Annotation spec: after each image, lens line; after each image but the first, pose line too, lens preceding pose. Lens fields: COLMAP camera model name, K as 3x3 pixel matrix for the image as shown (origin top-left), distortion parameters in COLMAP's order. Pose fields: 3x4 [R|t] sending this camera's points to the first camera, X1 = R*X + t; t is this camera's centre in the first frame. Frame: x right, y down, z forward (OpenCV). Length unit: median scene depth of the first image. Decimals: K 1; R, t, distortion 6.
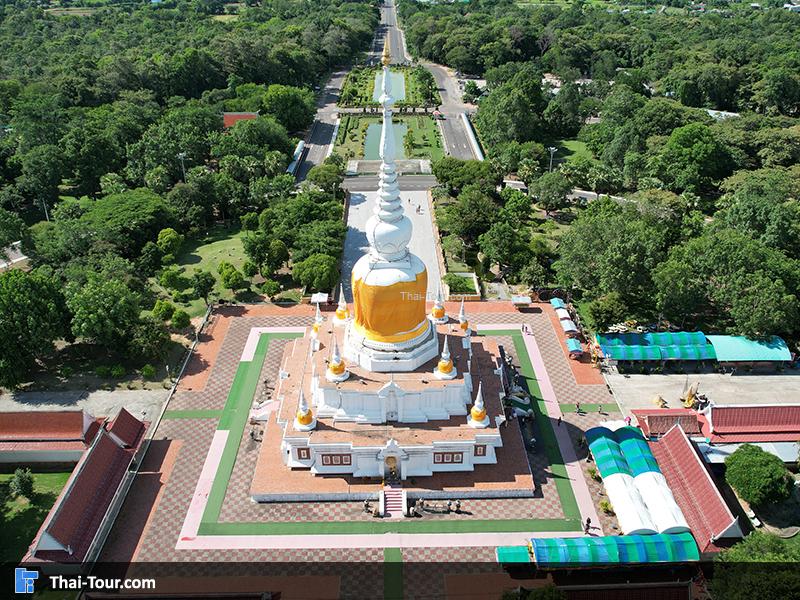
lens RADIAL K [[680.3, 0, 407.9], [0, 680.3, 298.4], [0, 0, 1]] dist [-0.056444, 0.015988]
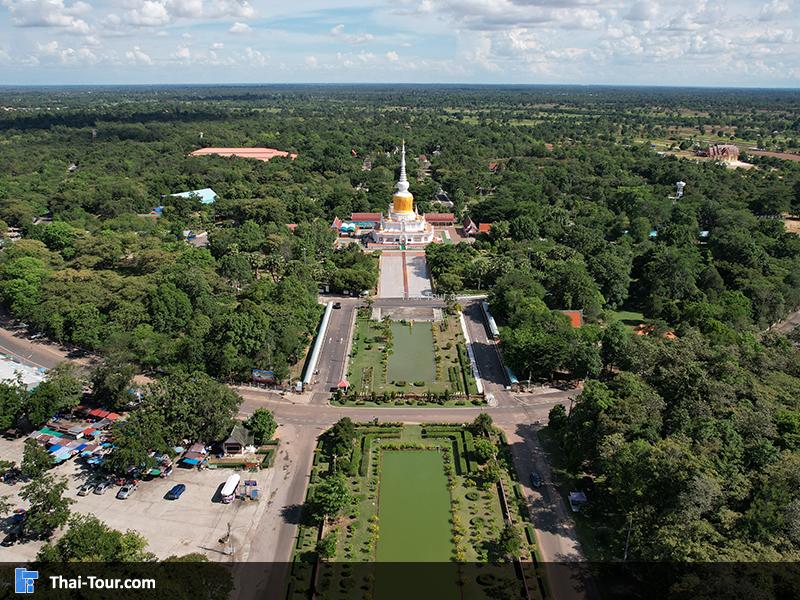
lens RADIAL K [[680.3, 0, 407.9], [0, 680.3, 298.4], [0, 0, 1]] dist [-0.056444, 0.015988]
pose [[-0.999954, -0.003611, 0.008860, -0.086345], [0.003909, 0.691076, 0.722772, -2.318417], [-0.008733, 0.722773, -0.691030, 3.895534]]
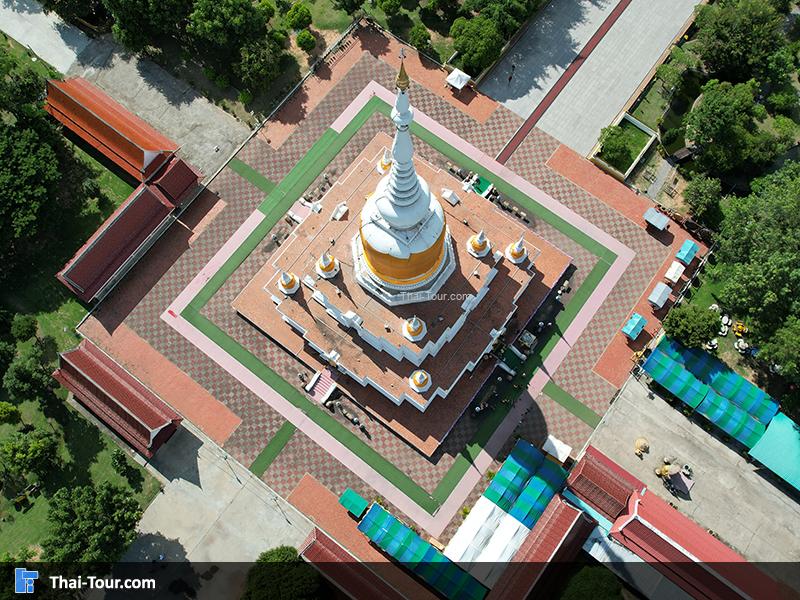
lens RADIAL K [[680.3, 0, 407.9], [0, 680.3, 298.4], [0, 0, 1]] dist [-0.056444, 0.015988]
pose [[0.784787, 0.593092, -0.179867, 0.183363], [-0.297786, 0.615368, 0.729826, -0.581920], [0.543538, -0.519196, 0.659547, 0.359625]]
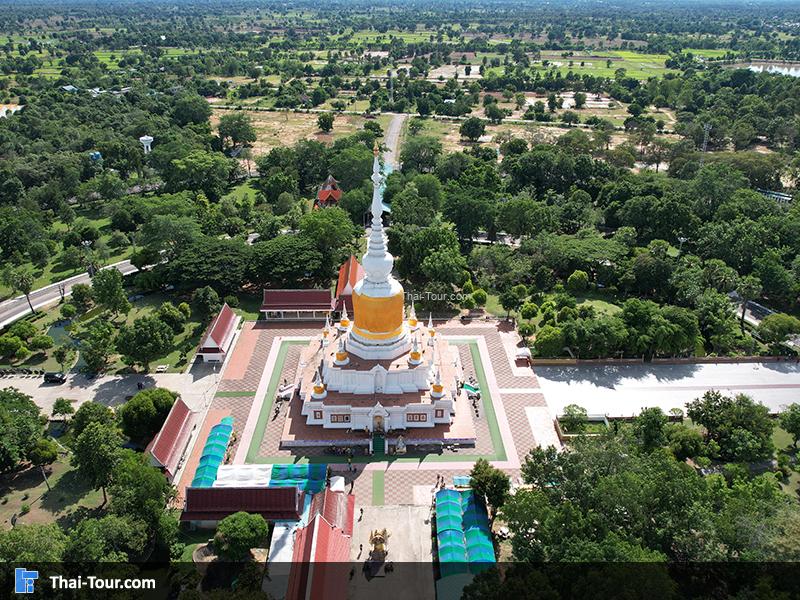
lens RADIAL K [[680.3, 0, 407.9], [0, 680.3, 298.4], [0, 0, 1]] dist [-0.056444, 0.015988]
pose [[0.006488, 0.415379, -0.909625, 1.241917], [-0.481399, 0.798597, 0.361244, -0.554371], [0.876478, 0.435549, 0.205144, 0.723283]]
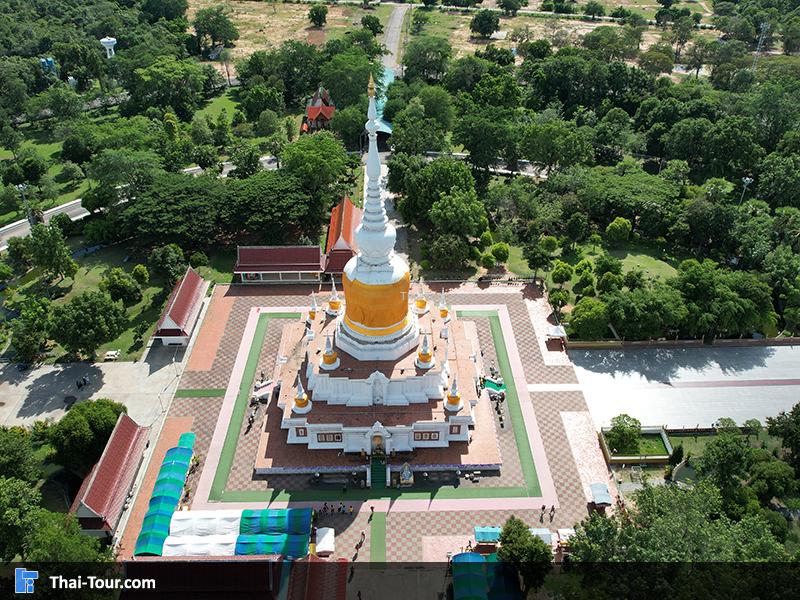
lens RADIAL K [[680.3, 0, 407.9], [0, 680.3, 298.4], [0, 0, 1]] dist [-0.056444, 0.015988]
pose [[0.004452, 0.552131, -0.833745, 0.883024], [-0.479678, 0.732749, 0.482687, -0.543106], [0.877433, 0.397781, 0.268107, 0.722526]]
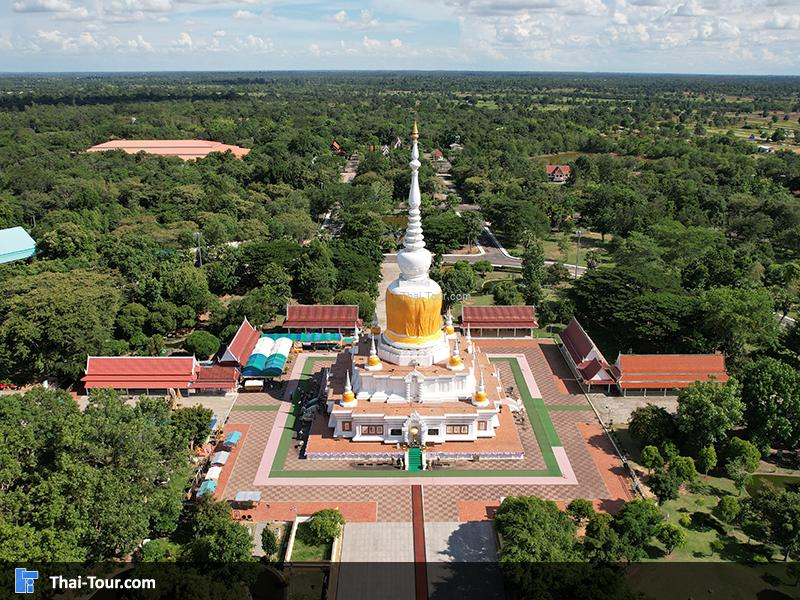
lens RADIAL K [[680.3, 0, 407.9], [0, 680.3, 298.4], [0, 0, 1]] dist [-0.056444, 0.015988]
pose [[-0.999907, -0.005923, 0.012281, -0.030107], [0.004996, 0.678895, 0.734218, -0.959625], [-0.012686, 0.734211, -0.678802, 1.818470]]
